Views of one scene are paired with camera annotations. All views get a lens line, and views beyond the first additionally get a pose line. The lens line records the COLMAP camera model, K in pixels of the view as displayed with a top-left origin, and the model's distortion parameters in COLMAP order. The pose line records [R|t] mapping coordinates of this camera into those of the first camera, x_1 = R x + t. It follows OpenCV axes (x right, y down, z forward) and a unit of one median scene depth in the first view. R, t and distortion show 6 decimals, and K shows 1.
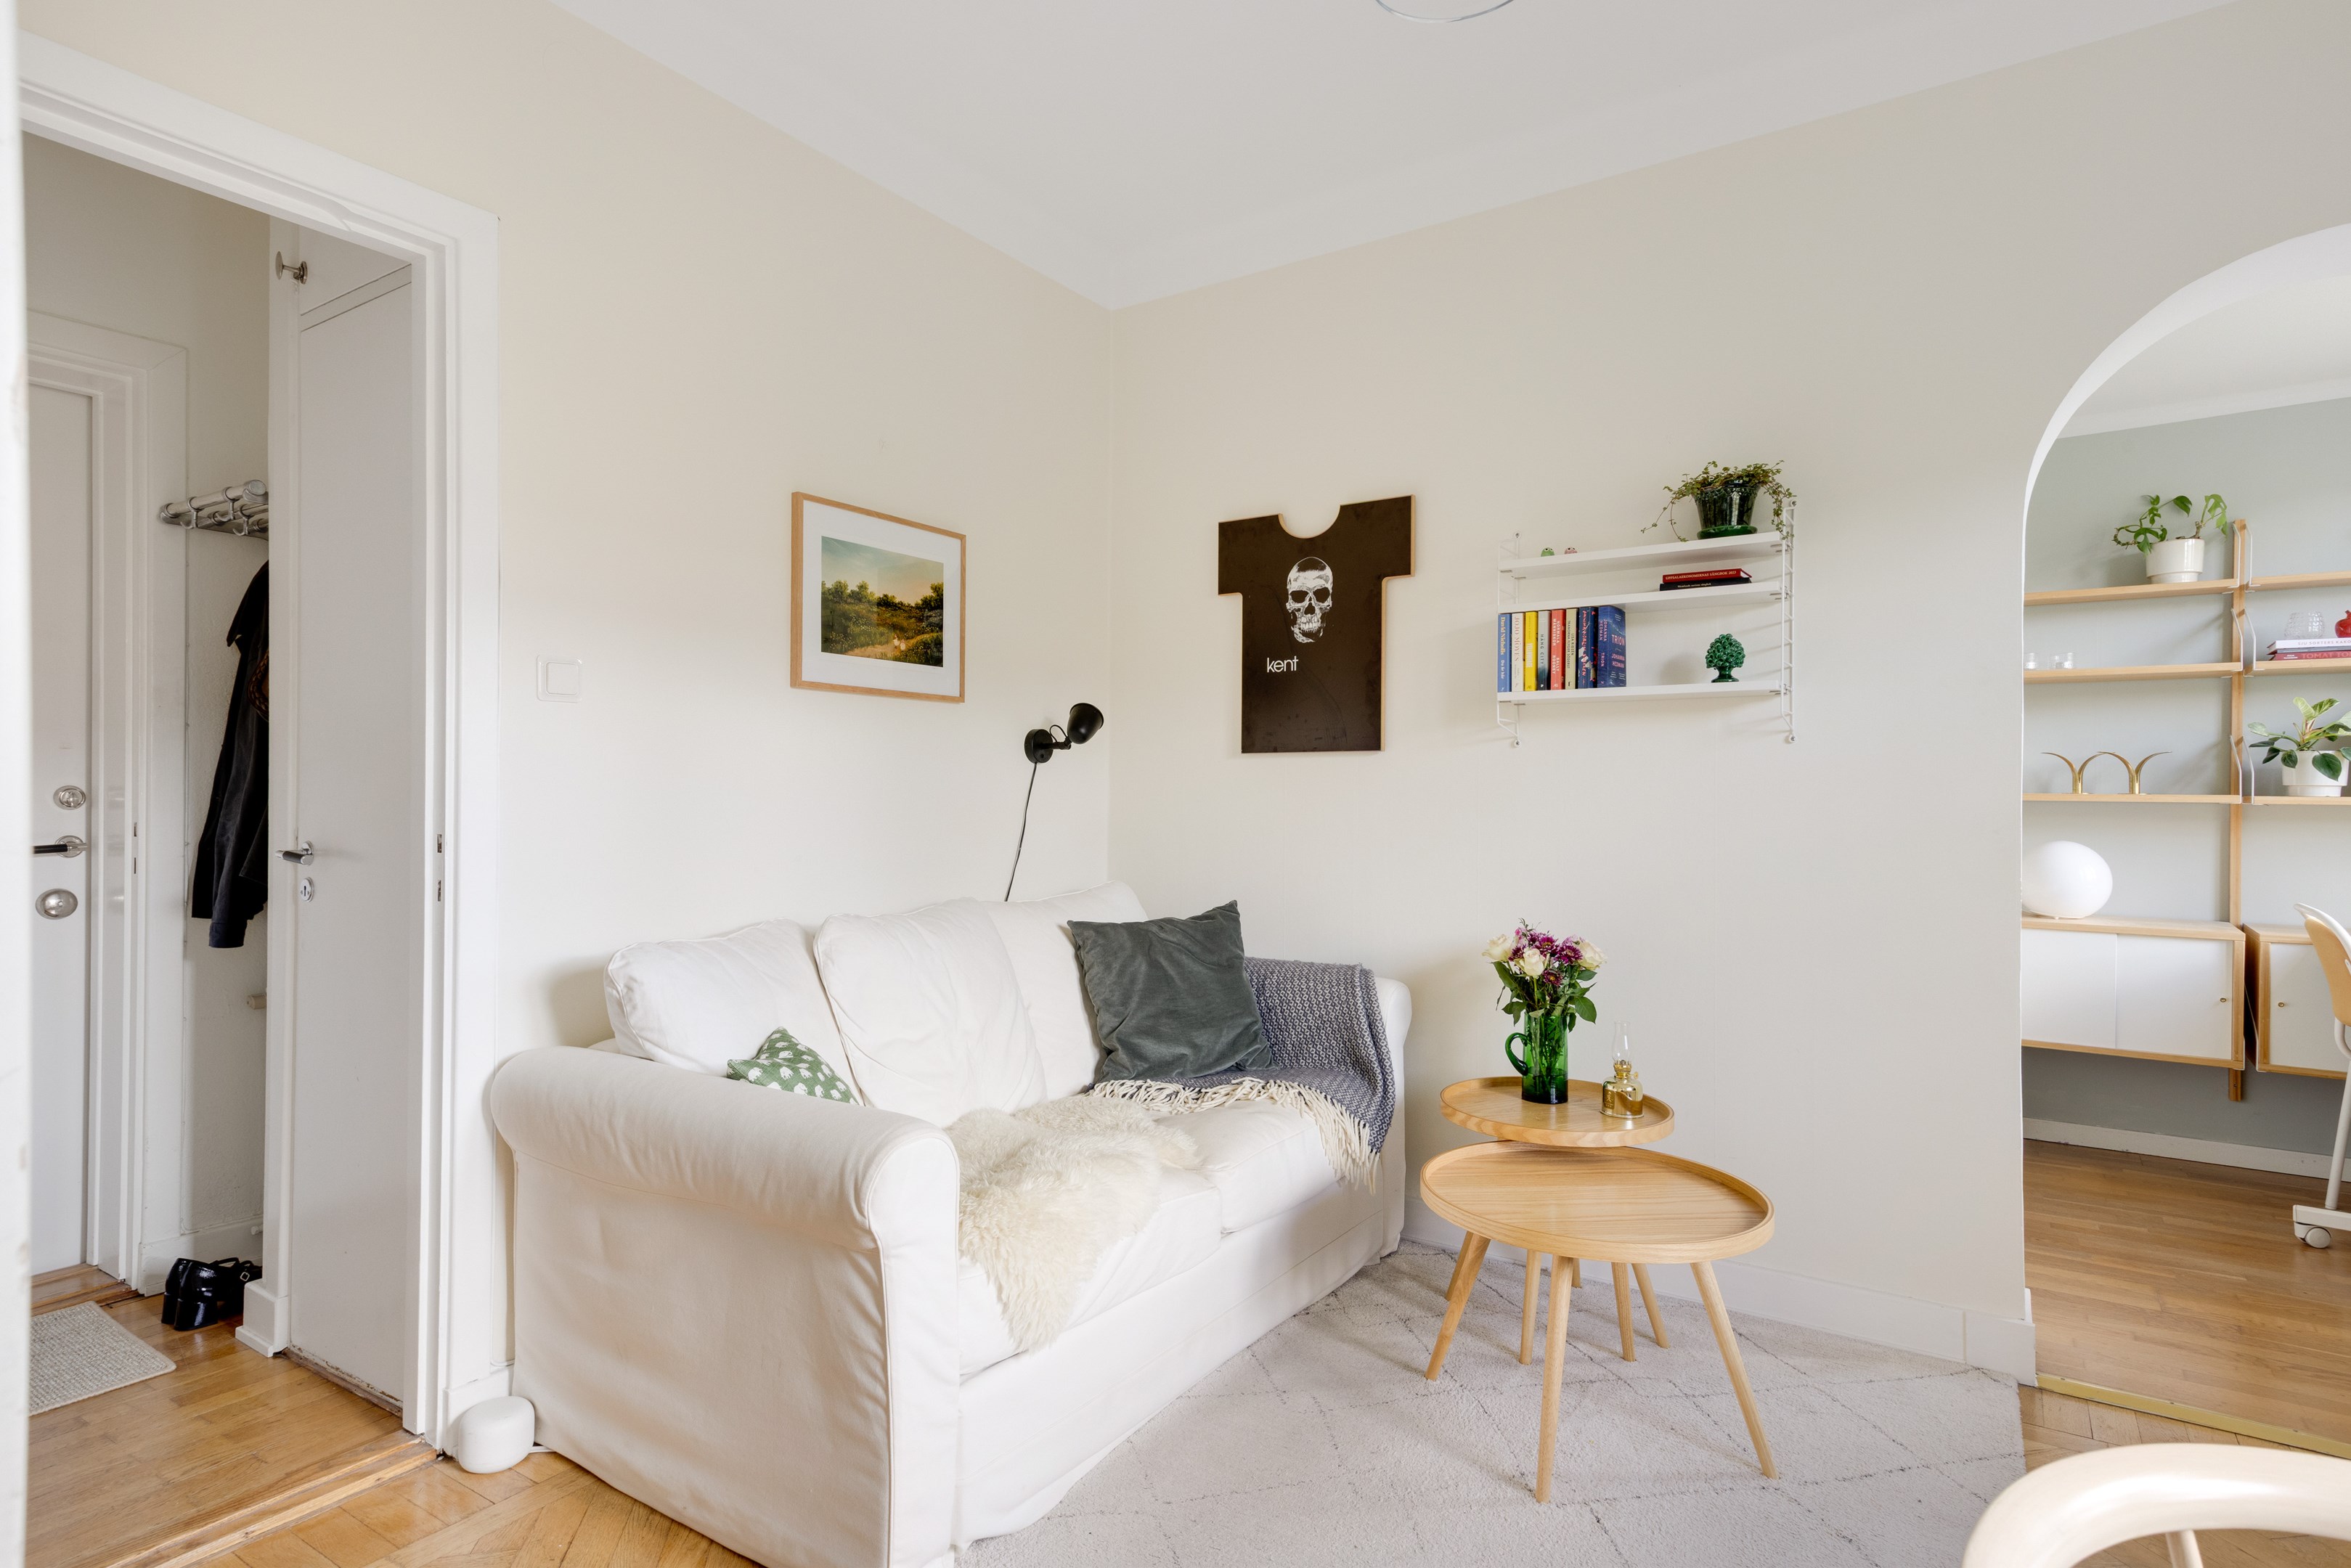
lens RADIAL K [[1229.3, 0, 1223.8], [0, 1229.3, 803.9], [0, 0, 1]] dist [0.064034, -0.005194]
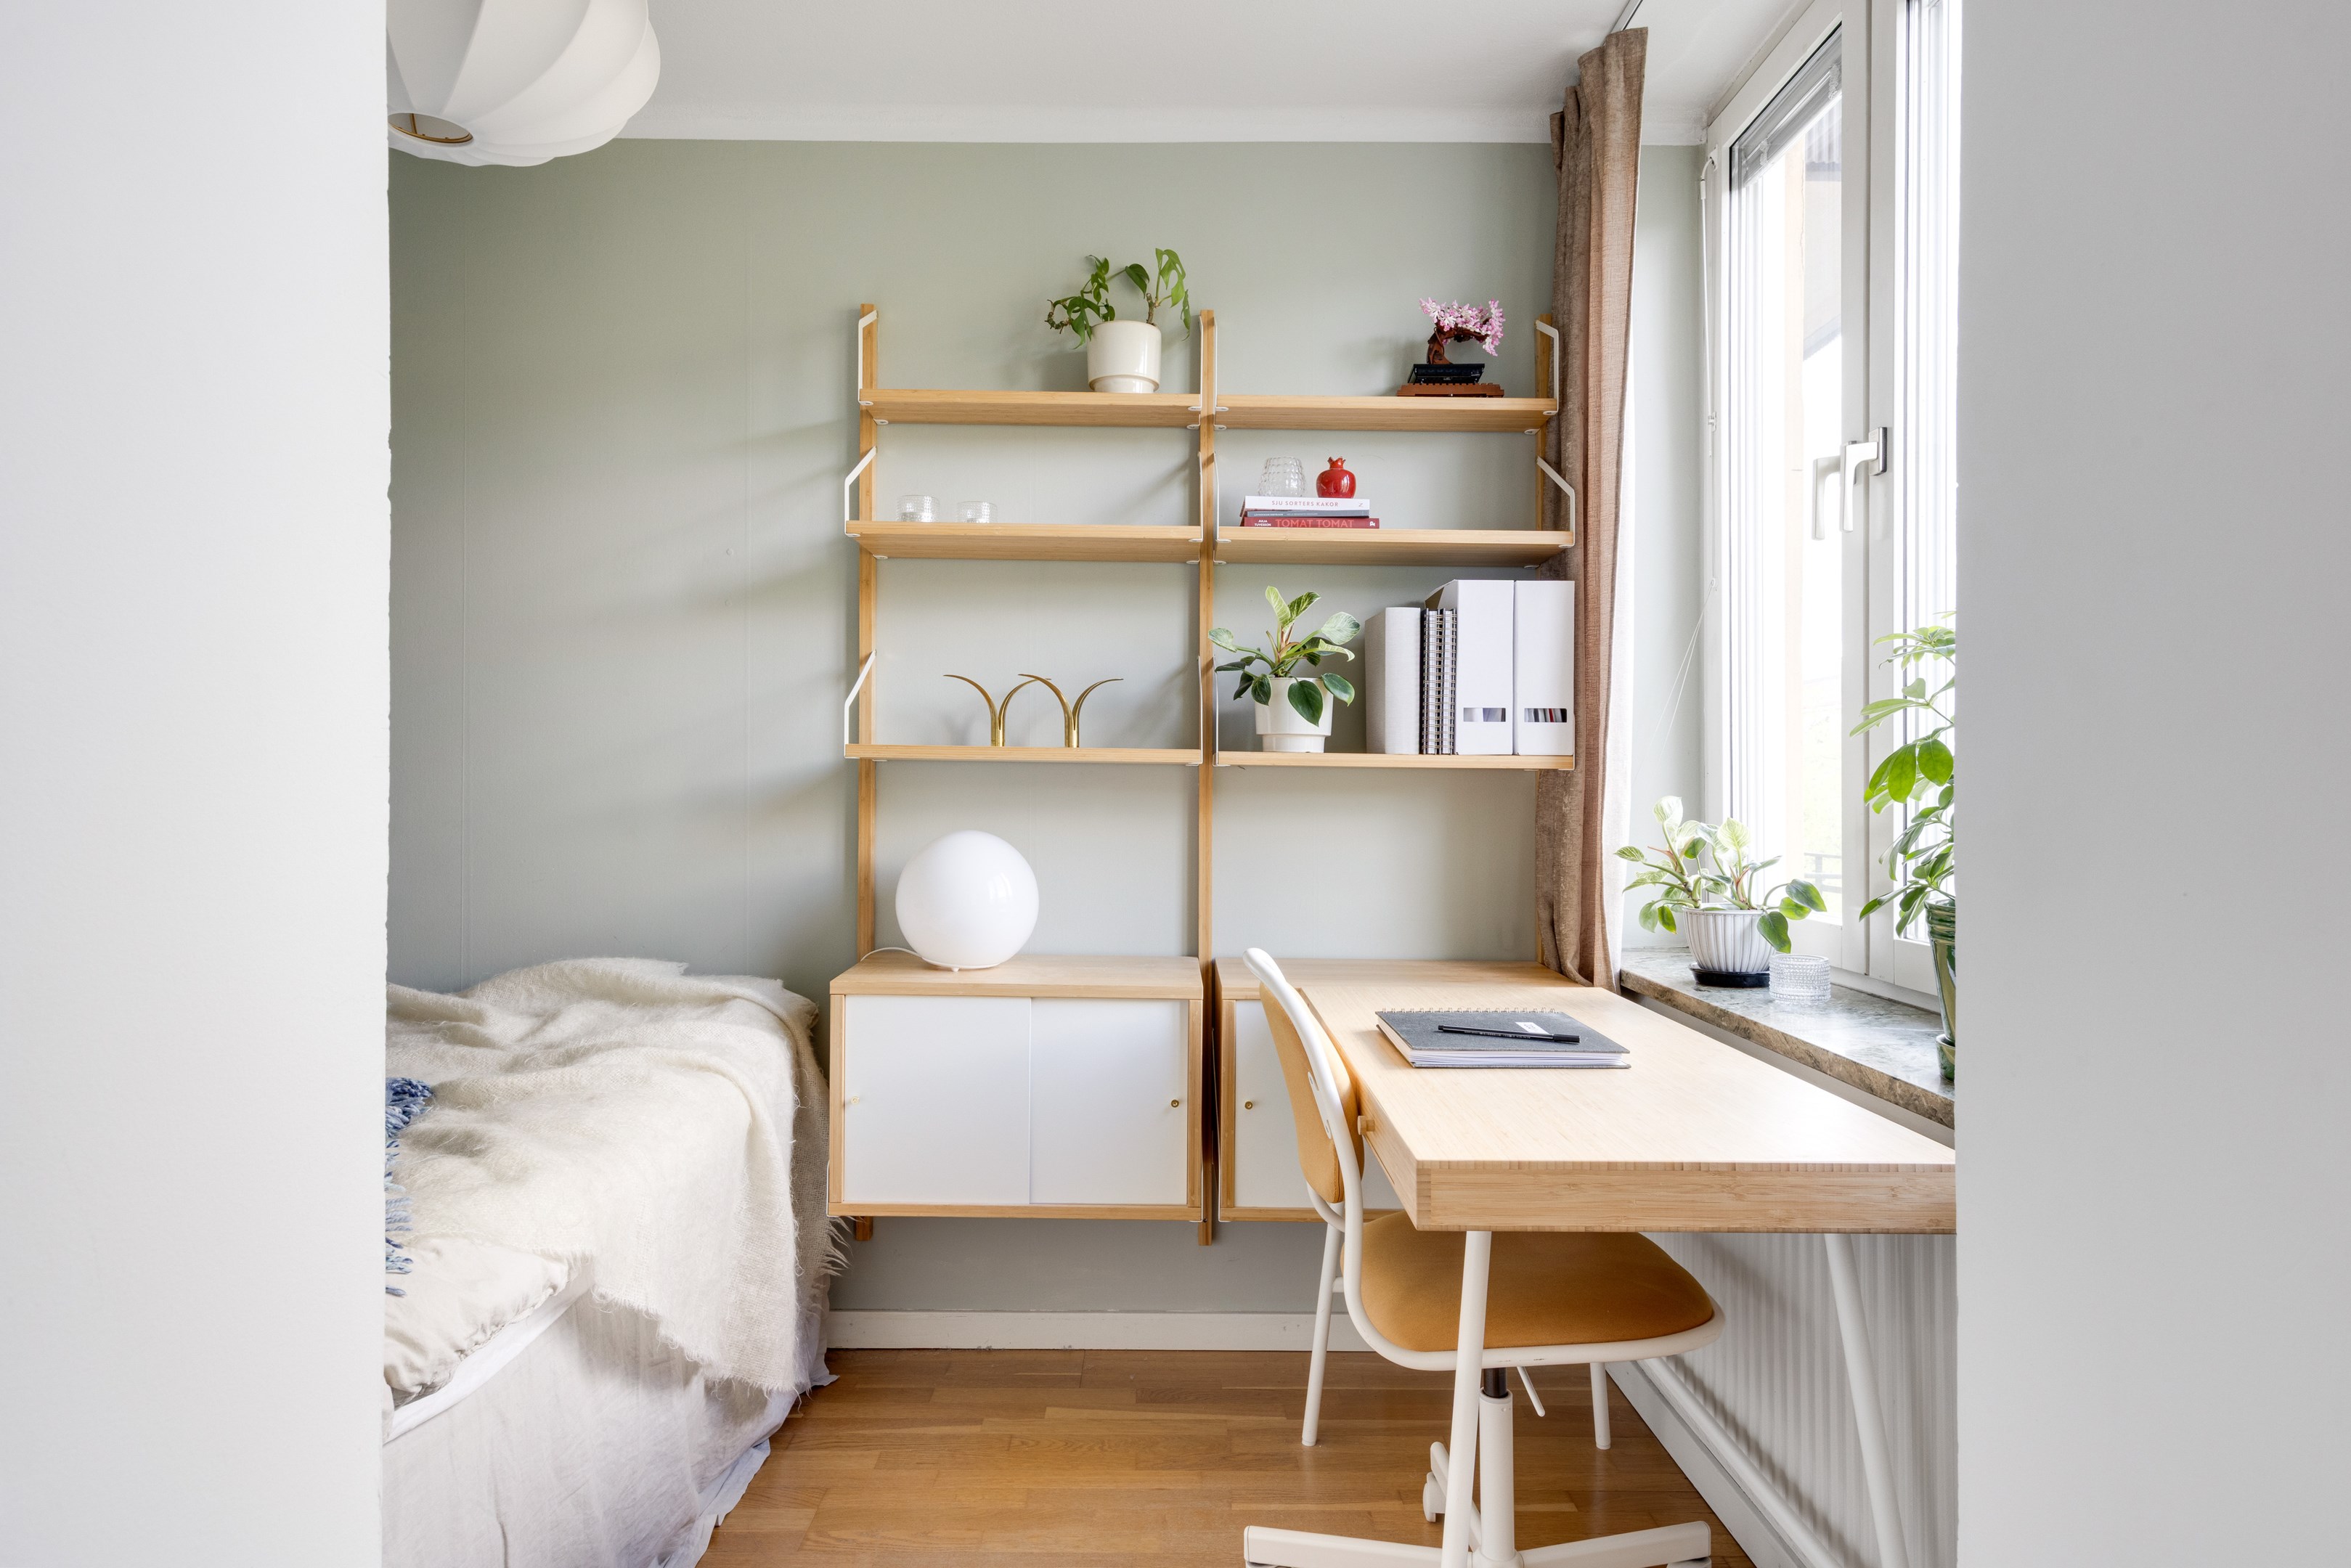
lens RADIAL K [[1322.5, 0, 1186.1], [0, 1322.5, 762.8], [0, 0, 1]] dist [-0.000220, 0.000171]
pose [[0.833996, 0.008887, 0.551699, 0.437968], [0.002682, 0.999793, -0.020158, 0.011606], [-0.551764, 0.018291, 0.833800, 0.477972]]
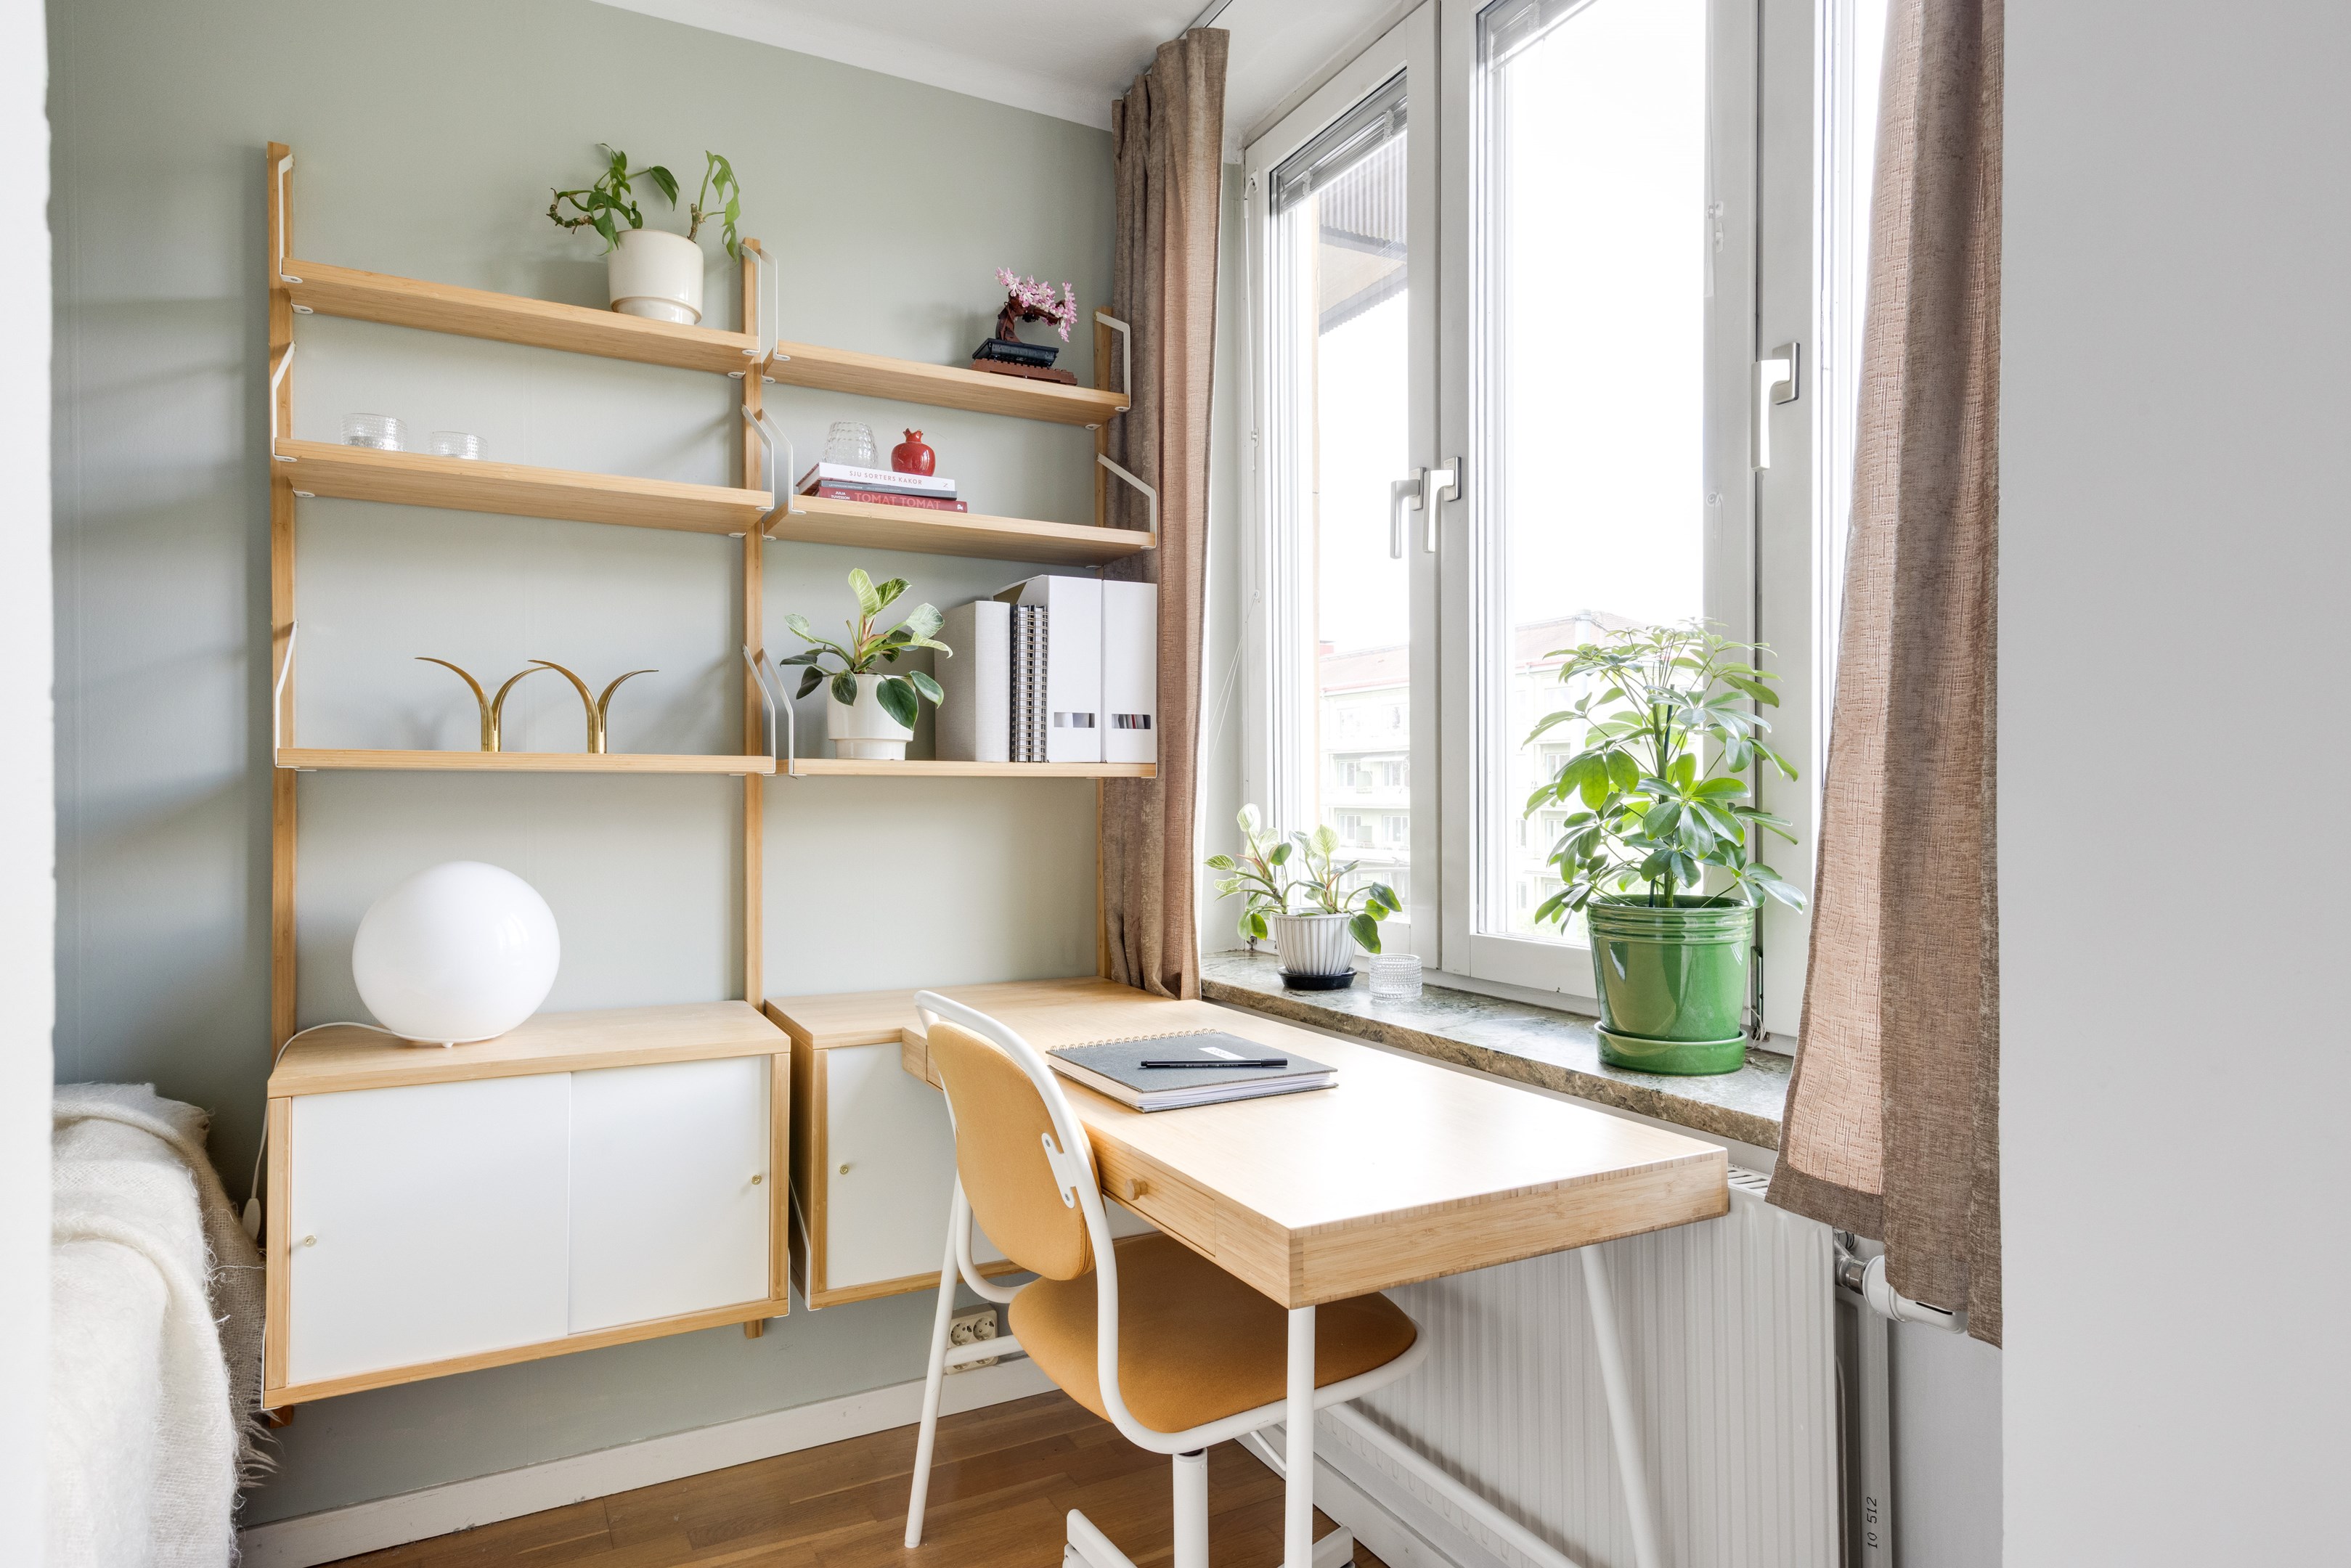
lens RADIAL K [[1323.6, 0, 1159.6], [0, 1323.6, 772.8], [0, 0, 1]] dist [0.013563, -0.005205]
pose [[0.493803, 0.004461, 0.869562, 0.405620], [0.012497, 0.999847, -0.012226, 0.008042], [-0.869484, 0.016904, 0.493672, 0.593708]]
